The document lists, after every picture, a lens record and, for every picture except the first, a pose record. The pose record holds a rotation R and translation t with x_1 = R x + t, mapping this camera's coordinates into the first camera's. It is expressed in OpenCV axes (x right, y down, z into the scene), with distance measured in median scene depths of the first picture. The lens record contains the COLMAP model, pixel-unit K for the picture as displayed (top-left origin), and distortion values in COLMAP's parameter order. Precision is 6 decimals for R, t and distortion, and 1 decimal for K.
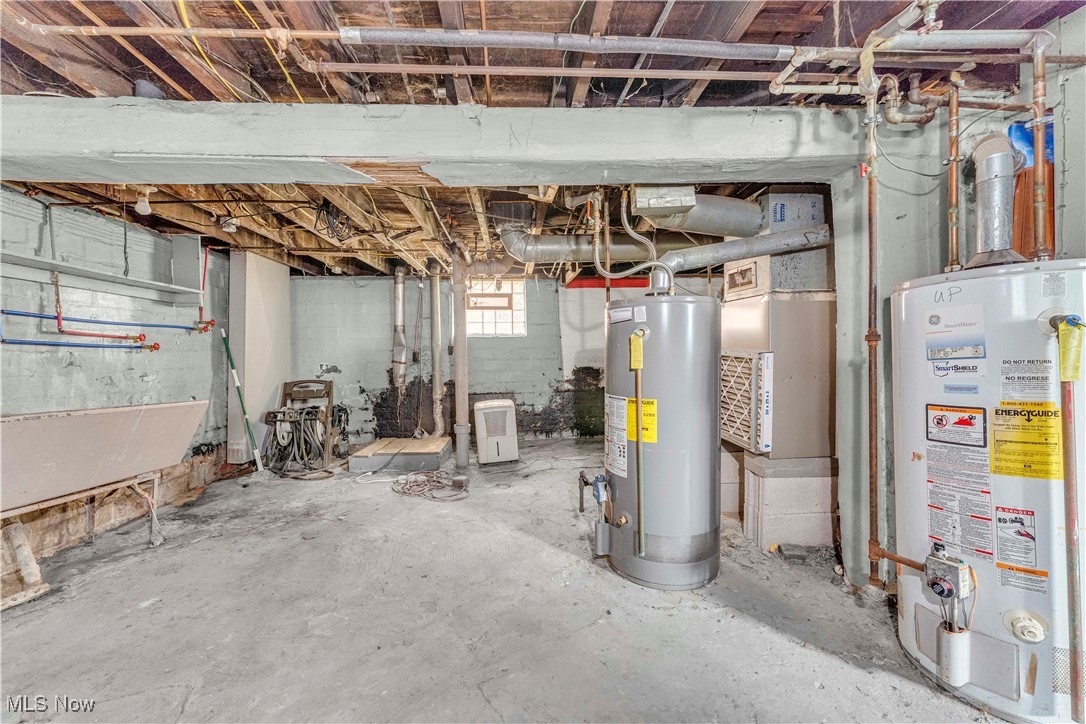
lens RADIAL K [[427.4, 0, 547.1], [0, 427.4, 363.4], [0, 0, 1]] dist [-0.003010, -0.000135]
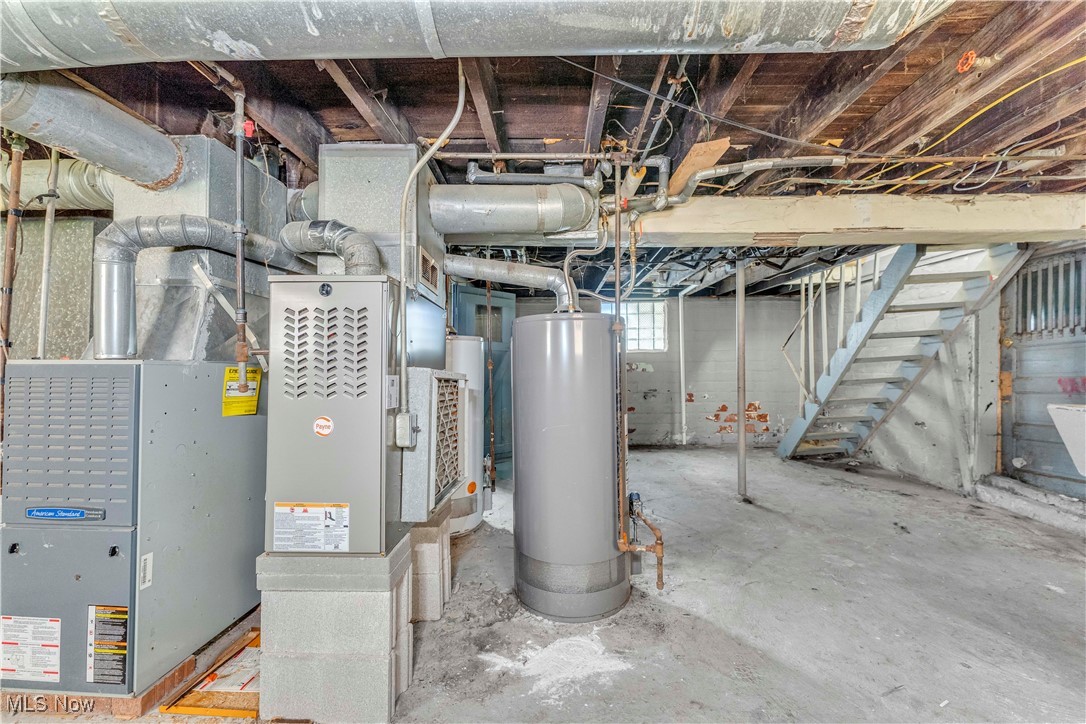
lens RADIAL K [[427.4, 0, 547.1], [0, 427.4, 363.4], [0, 0, 1]] dist [-0.003010, -0.000135]
pose [[-0.995385, 0.023455, 0.093047, 0.265136], [0.024433, 0.999657, 0.009389, -0.060042], [-0.092795, 0.011619, -0.995617, 2.367665]]
